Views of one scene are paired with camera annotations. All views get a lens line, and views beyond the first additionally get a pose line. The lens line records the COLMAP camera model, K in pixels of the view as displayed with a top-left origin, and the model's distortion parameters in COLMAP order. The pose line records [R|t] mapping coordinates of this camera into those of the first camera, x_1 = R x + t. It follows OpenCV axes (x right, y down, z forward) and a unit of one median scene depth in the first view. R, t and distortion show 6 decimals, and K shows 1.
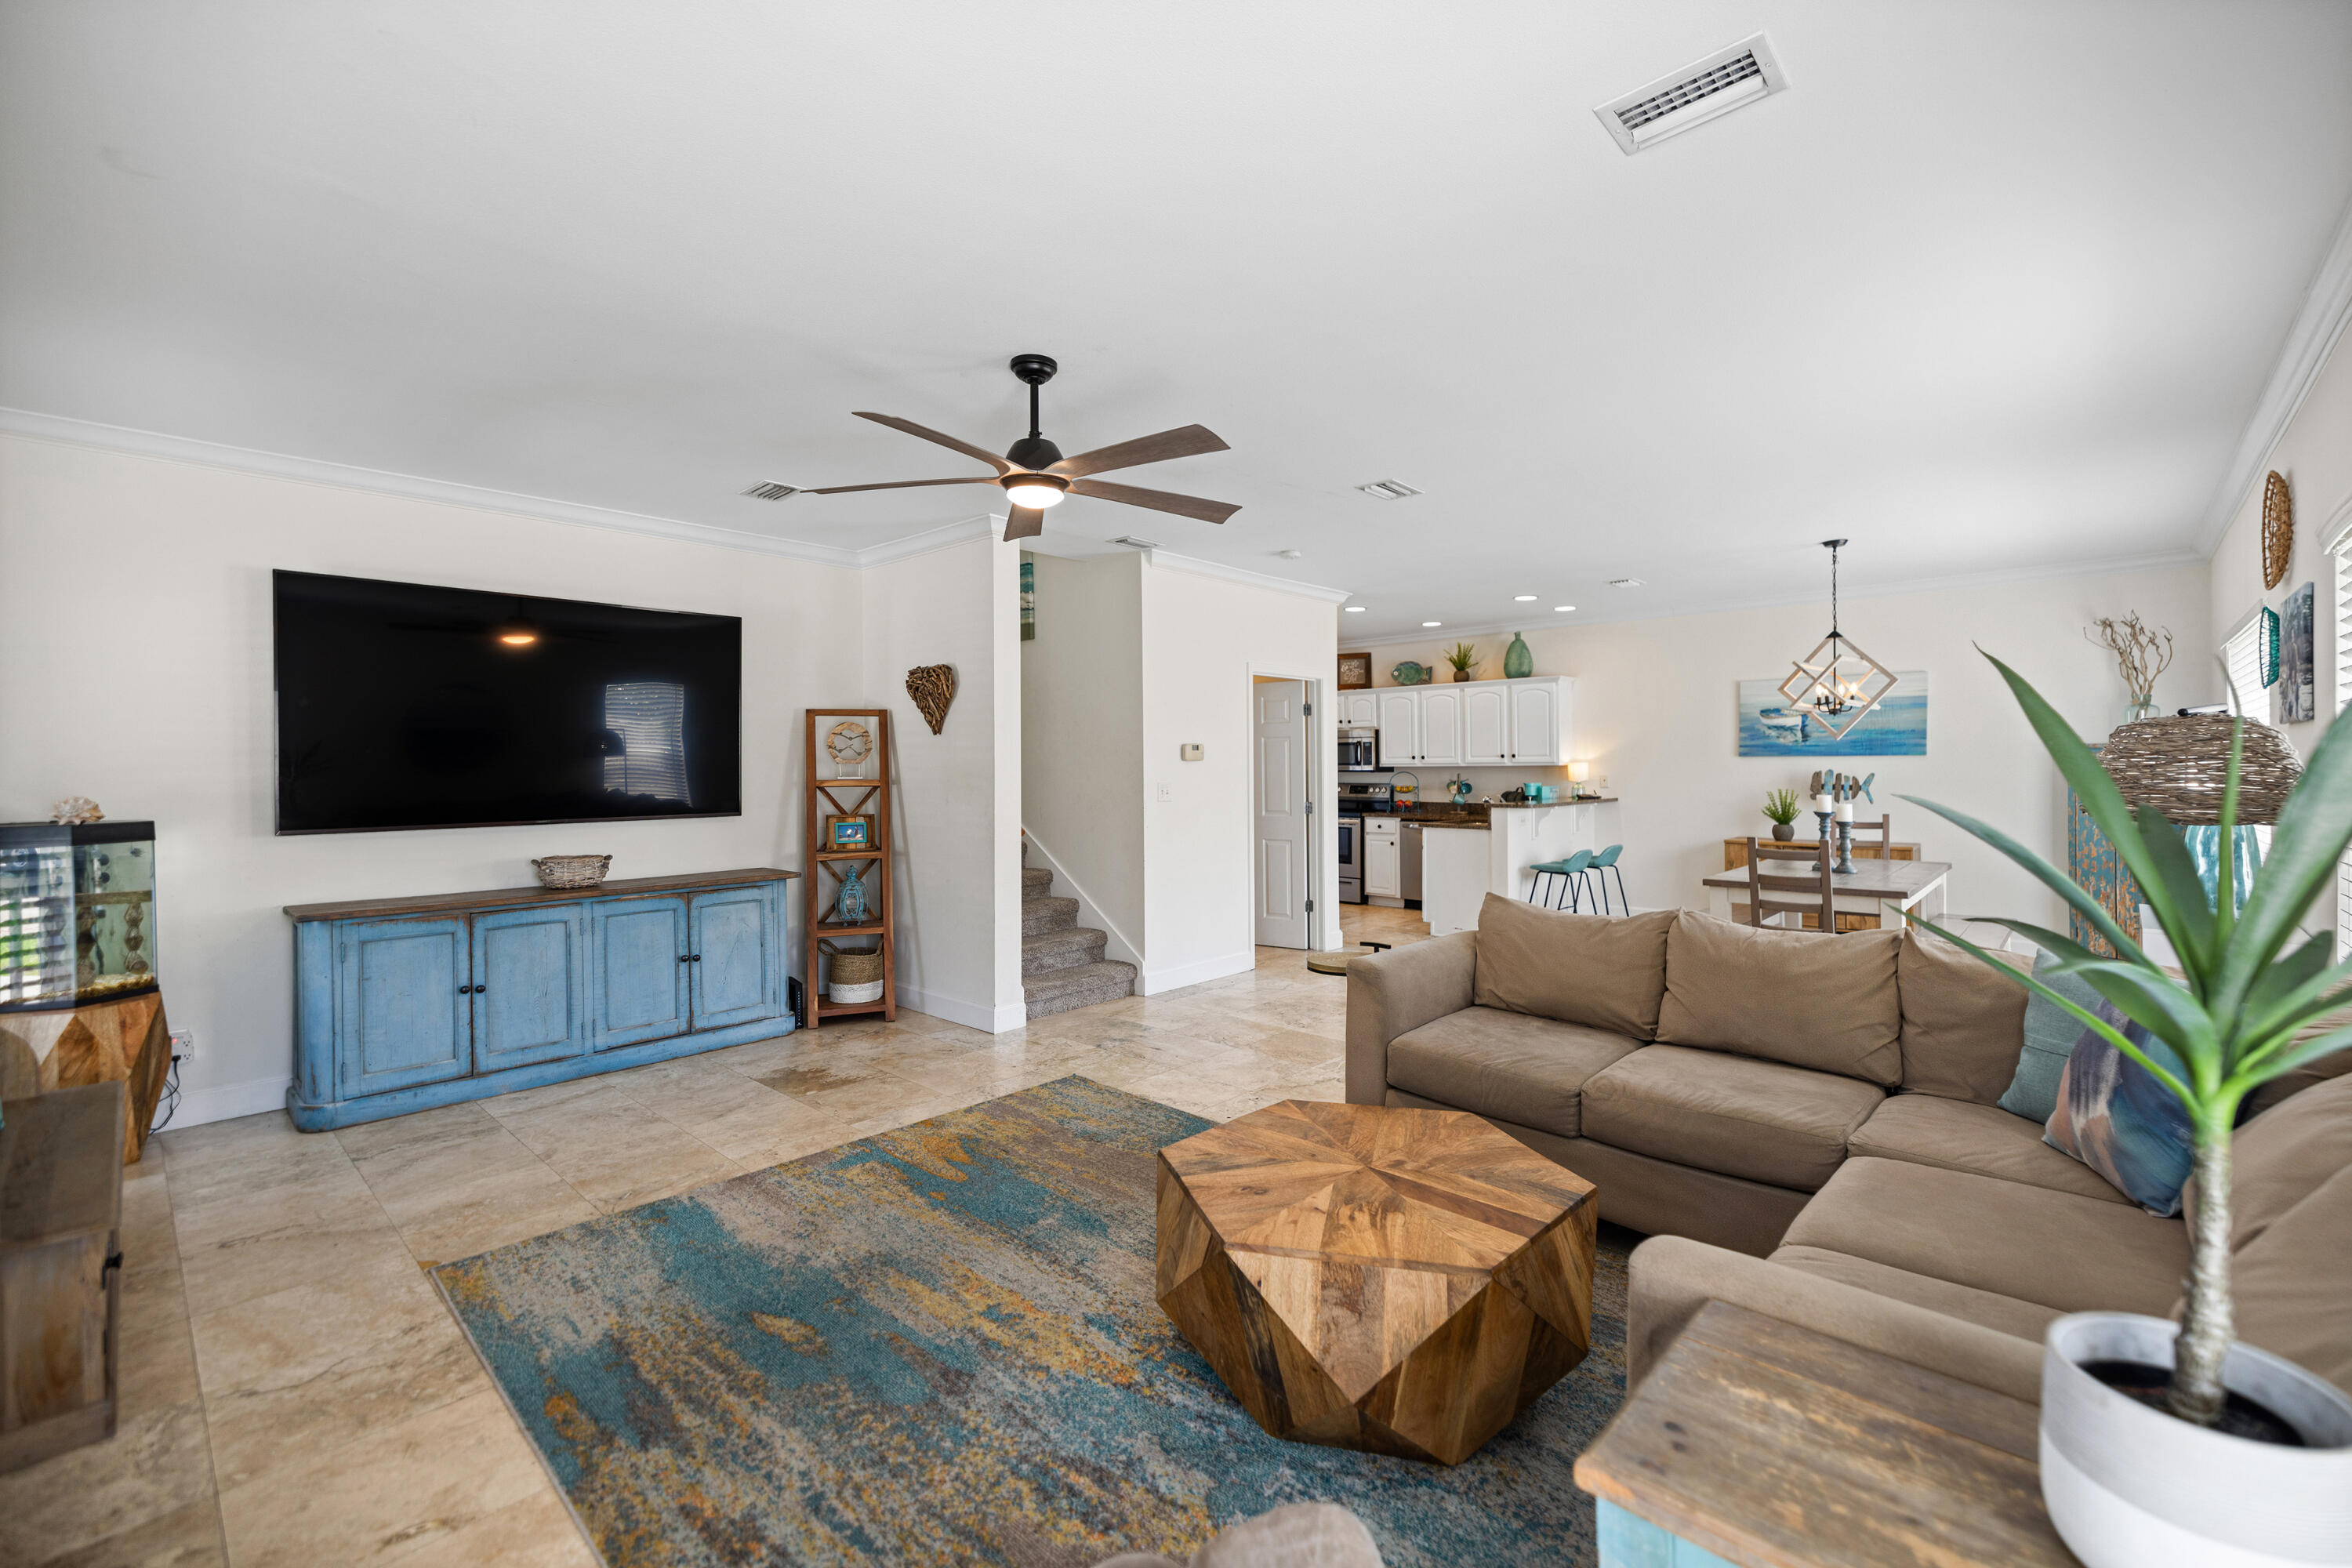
lens RADIAL K [[993.3, 0, 1187.7], [0, 993.3, 772.9], [0, 0, 1]] dist [0.000733, -0.000031]
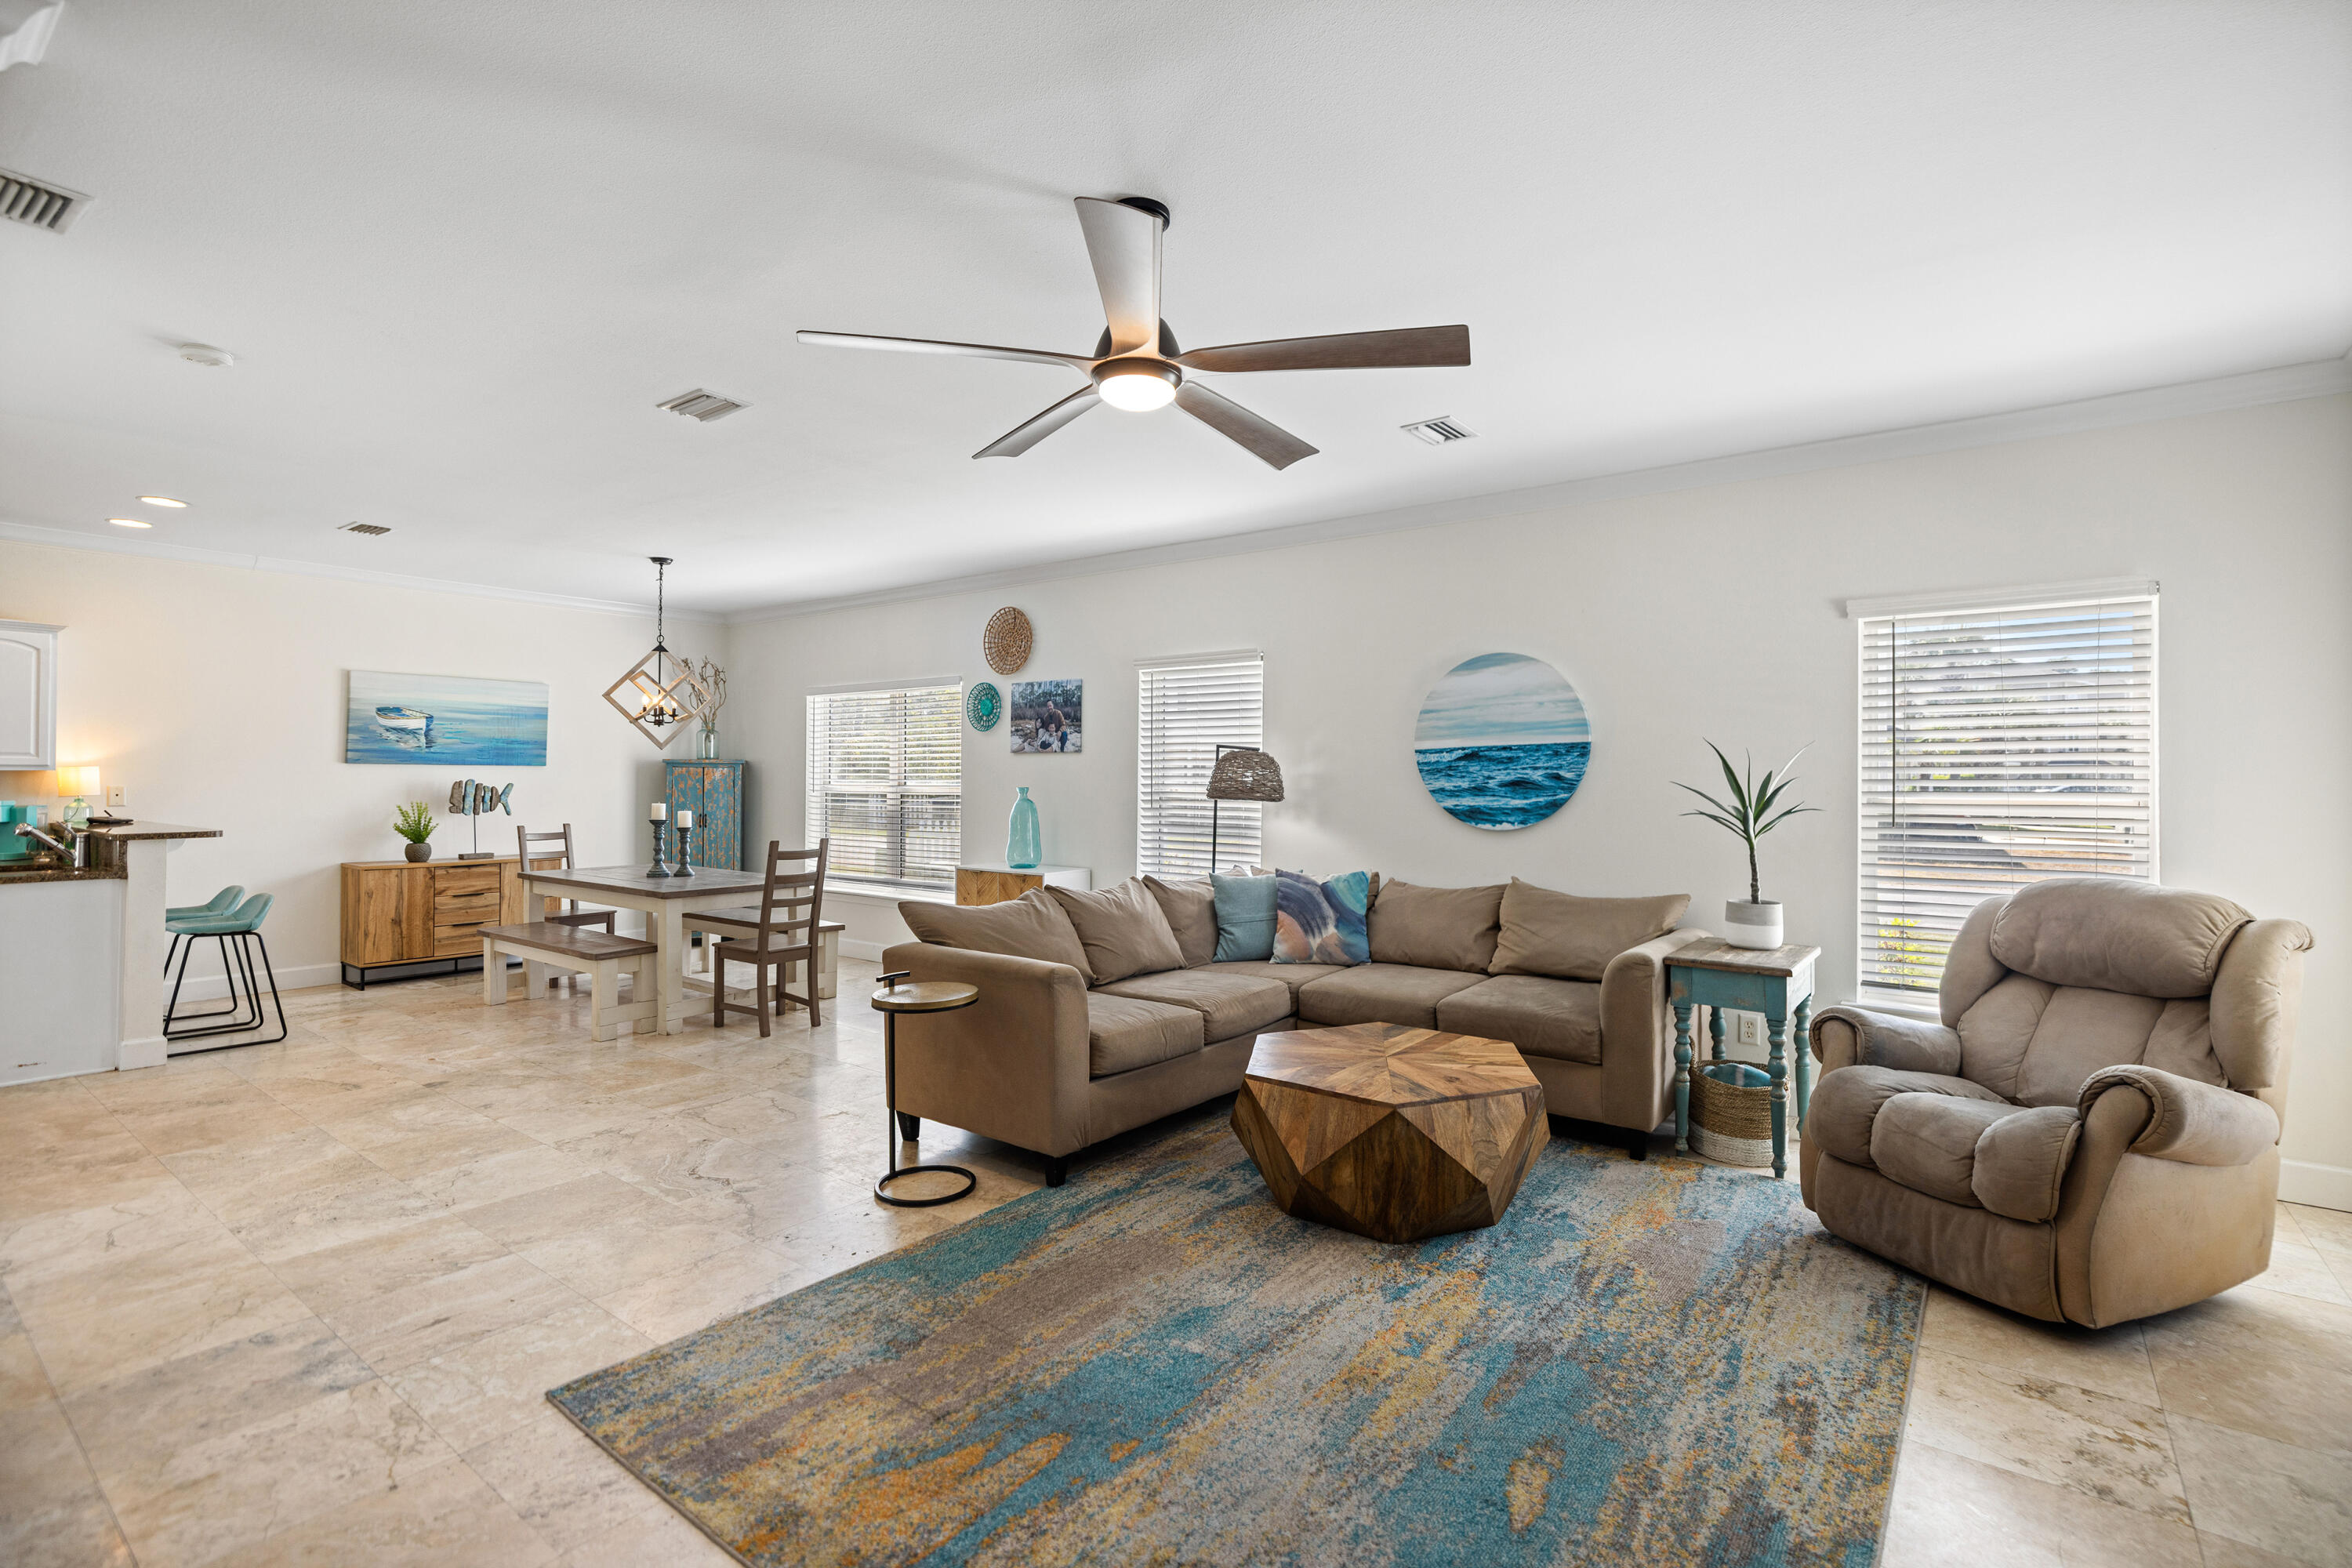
lens RADIAL K [[1077.4, 0, 1171.3], [0, 1077.4, 770.1], [0, 0, 1]] dist [-0.000847, -0.000435]
pose [[-0.094742, 0.015540, 0.995381, -0.652058], [0.003744, 0.999877, -0.015254, 0.008977], [-0.995495, 0.002282, -0.094788, 0.725541]]
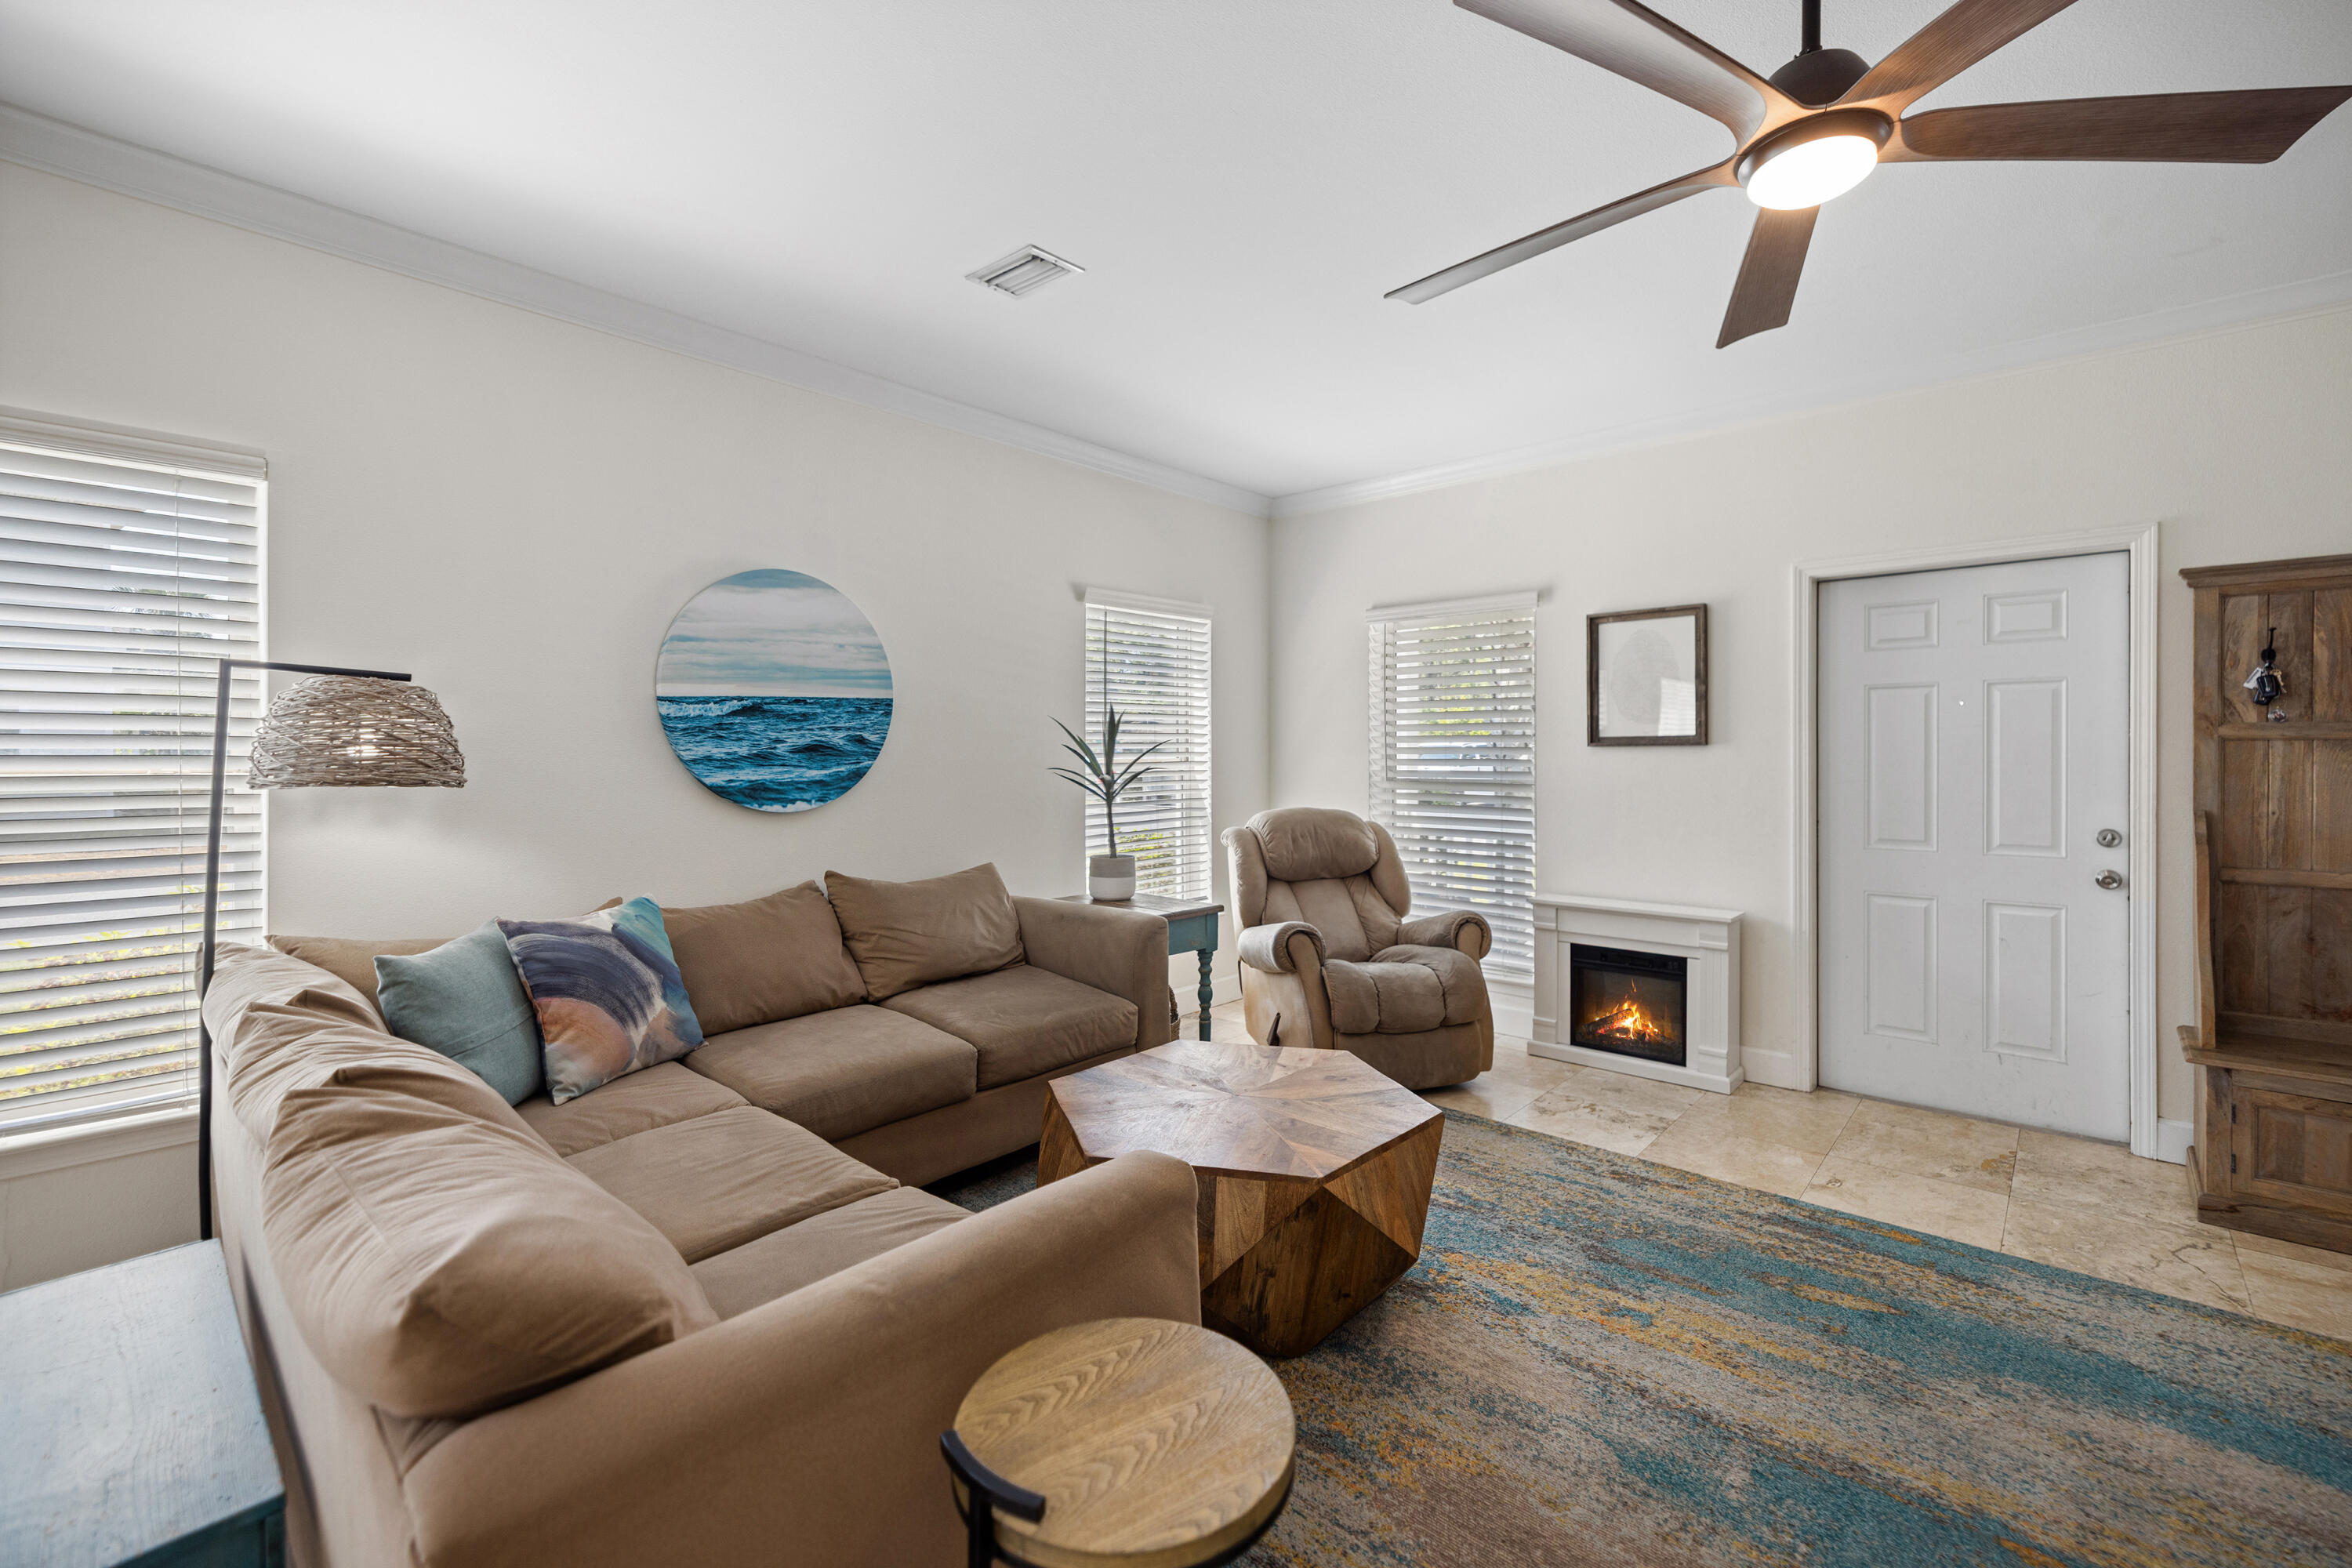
lens RADIAL K [[1006.2, 0, 1188.8], [0, 1006.2, 761.1], [0, 0, 1]] dist [0.001783, 0.000252]
pose [[-0.999717, 0.013689, -0.019443, 0.125013], [0.013370, 0.999776, 0.016424, 0.008136], [0.019664, 0.016160, -0.999676, 1.048936]]
